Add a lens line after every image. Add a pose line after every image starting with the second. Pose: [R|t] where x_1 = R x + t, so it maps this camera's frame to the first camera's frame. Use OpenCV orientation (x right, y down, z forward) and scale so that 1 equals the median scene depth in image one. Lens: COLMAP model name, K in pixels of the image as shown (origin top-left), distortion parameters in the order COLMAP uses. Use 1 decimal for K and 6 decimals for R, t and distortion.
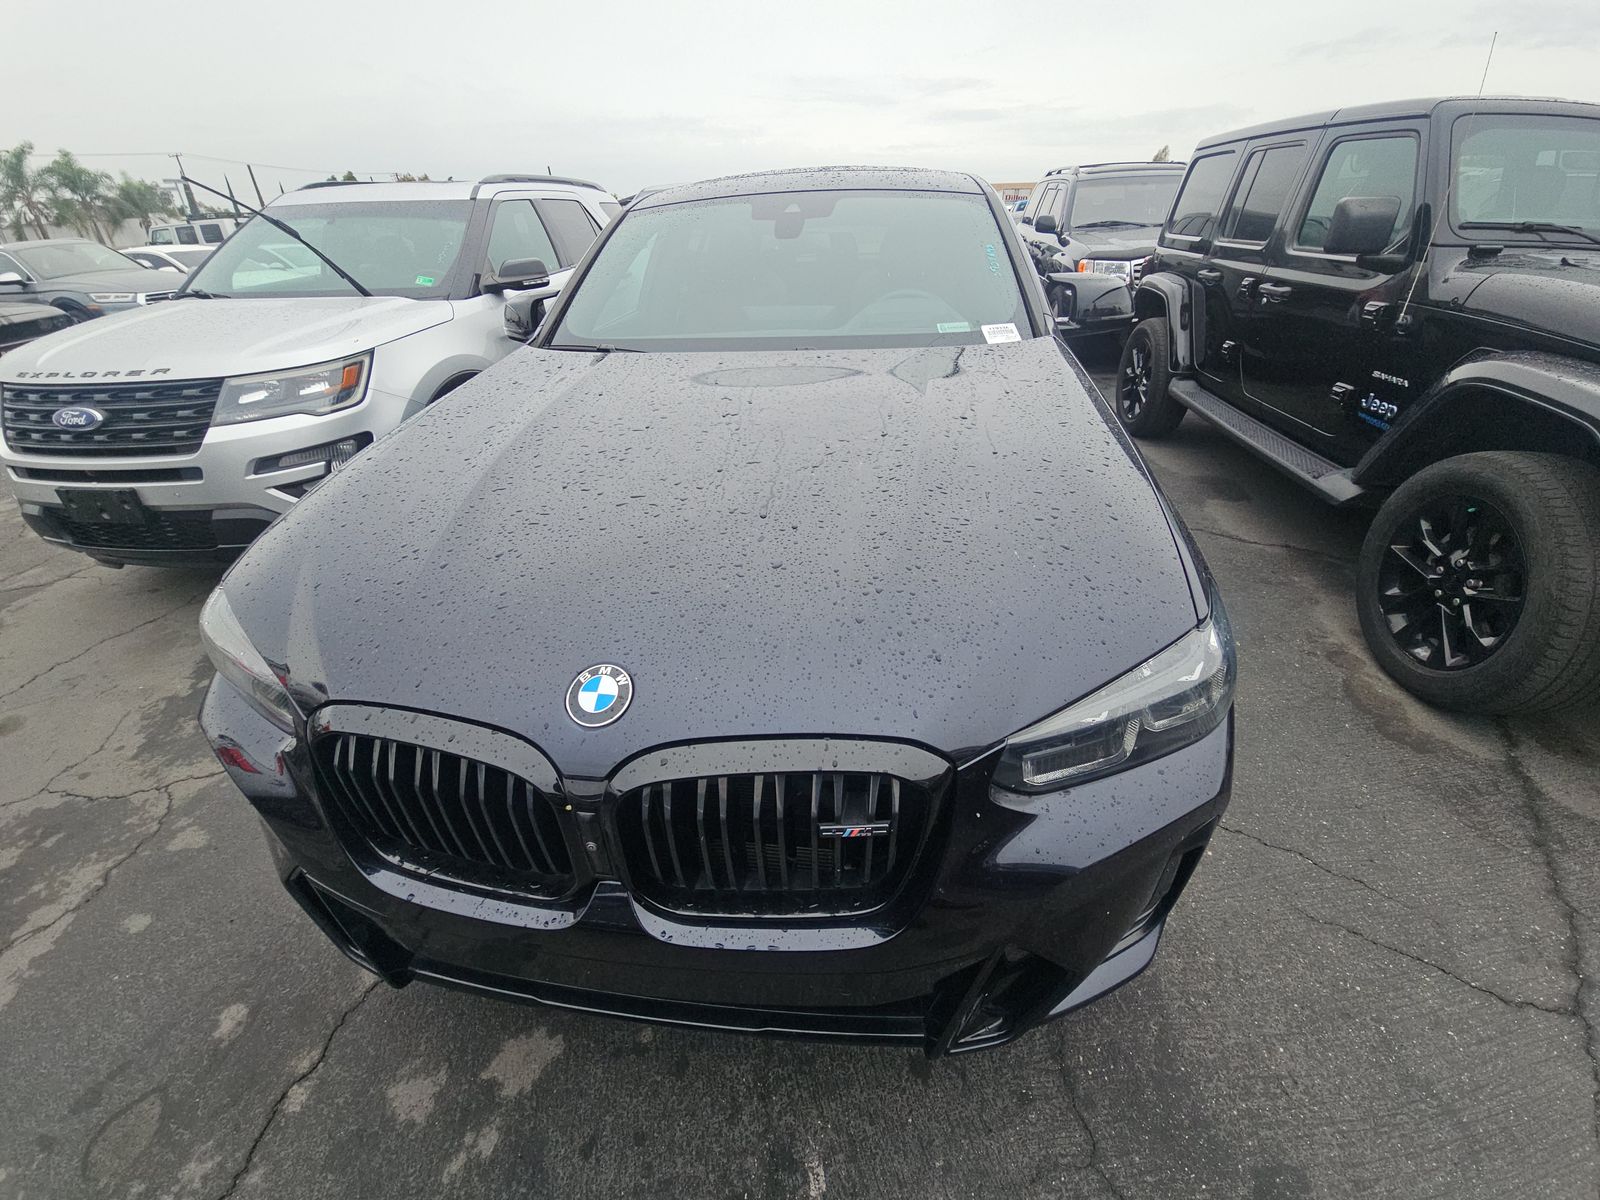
lens RADIAL K [[636.9, 0, 805.4], [0, 636.9, 592.6], [0, 0, 1]] dist [0.015344, -0.017966]
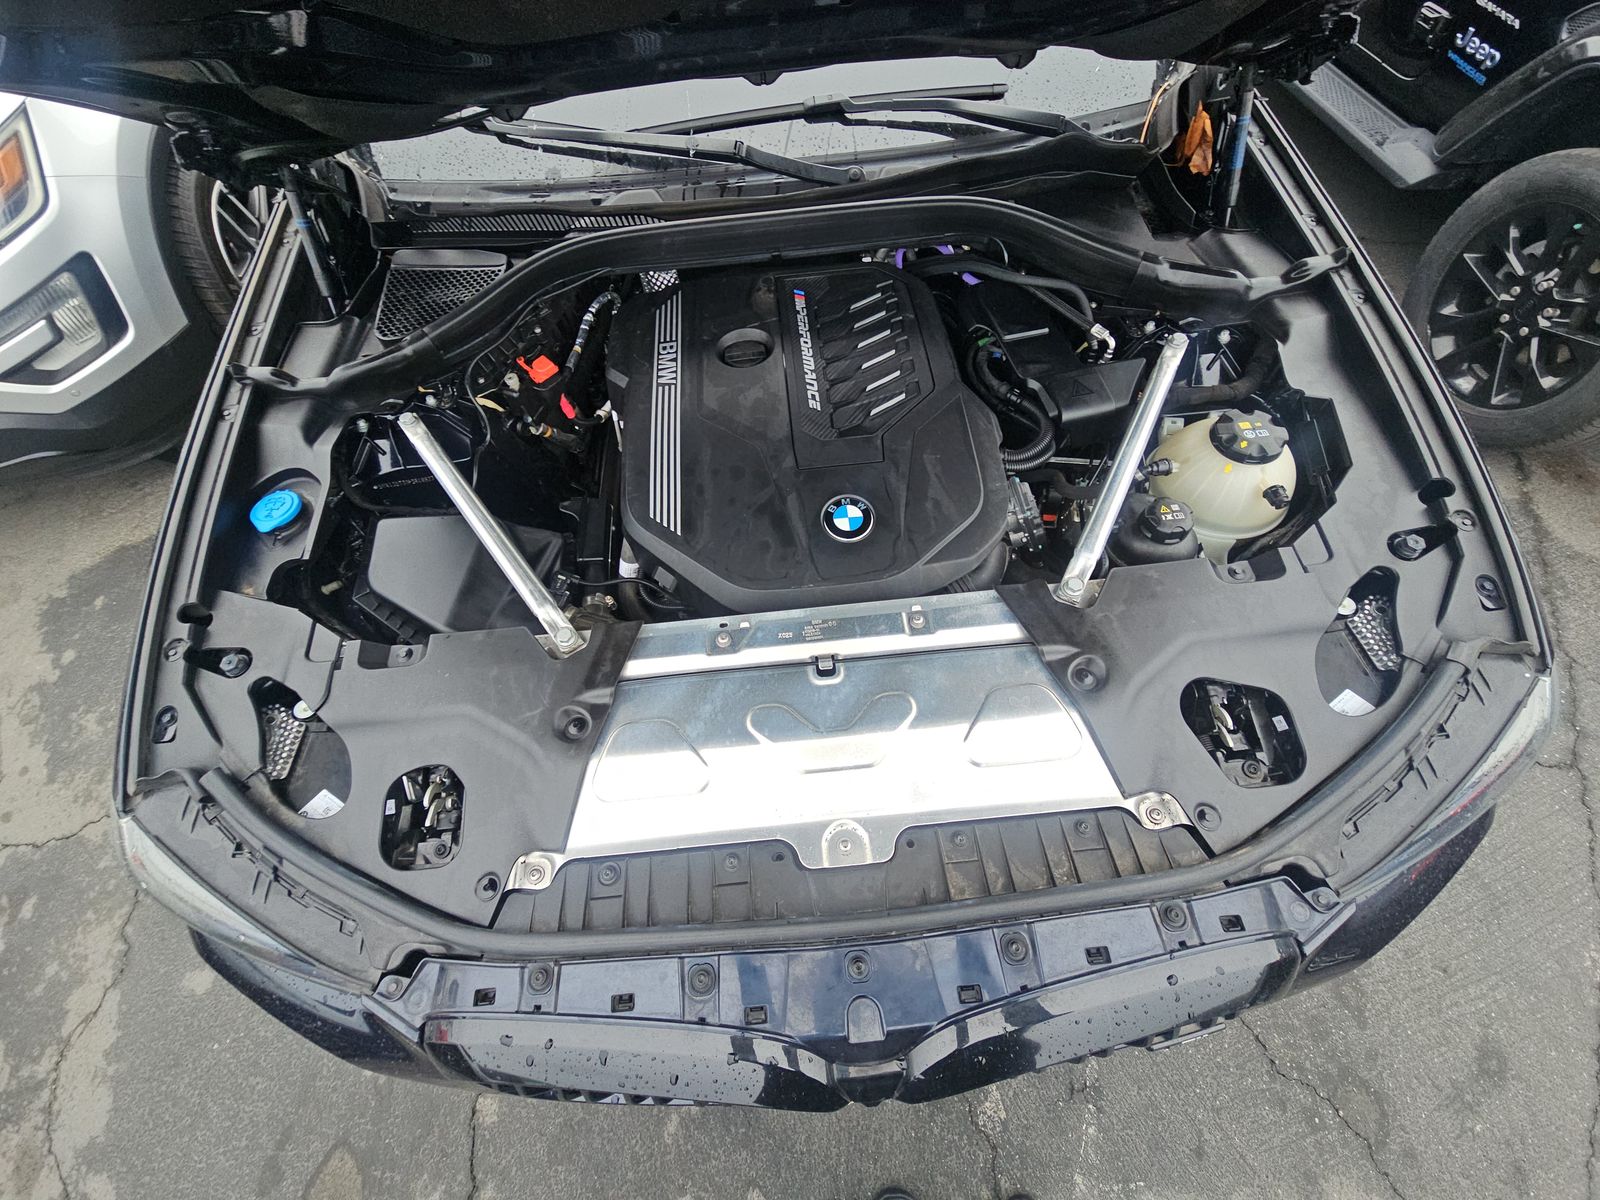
lens RADIAL K [[636.9, 0, 805.4], [0, 636.9, 592.6], [0, 0, 1]] dist [0.015344, -0.017966]
pose [[0.976079, -0.192934, 0.100229, -0.147543], [0.121361, 0.865994, 0.485104, -0.229320], [-0.180390, -0.461336, 0.868694, 0.240804]]
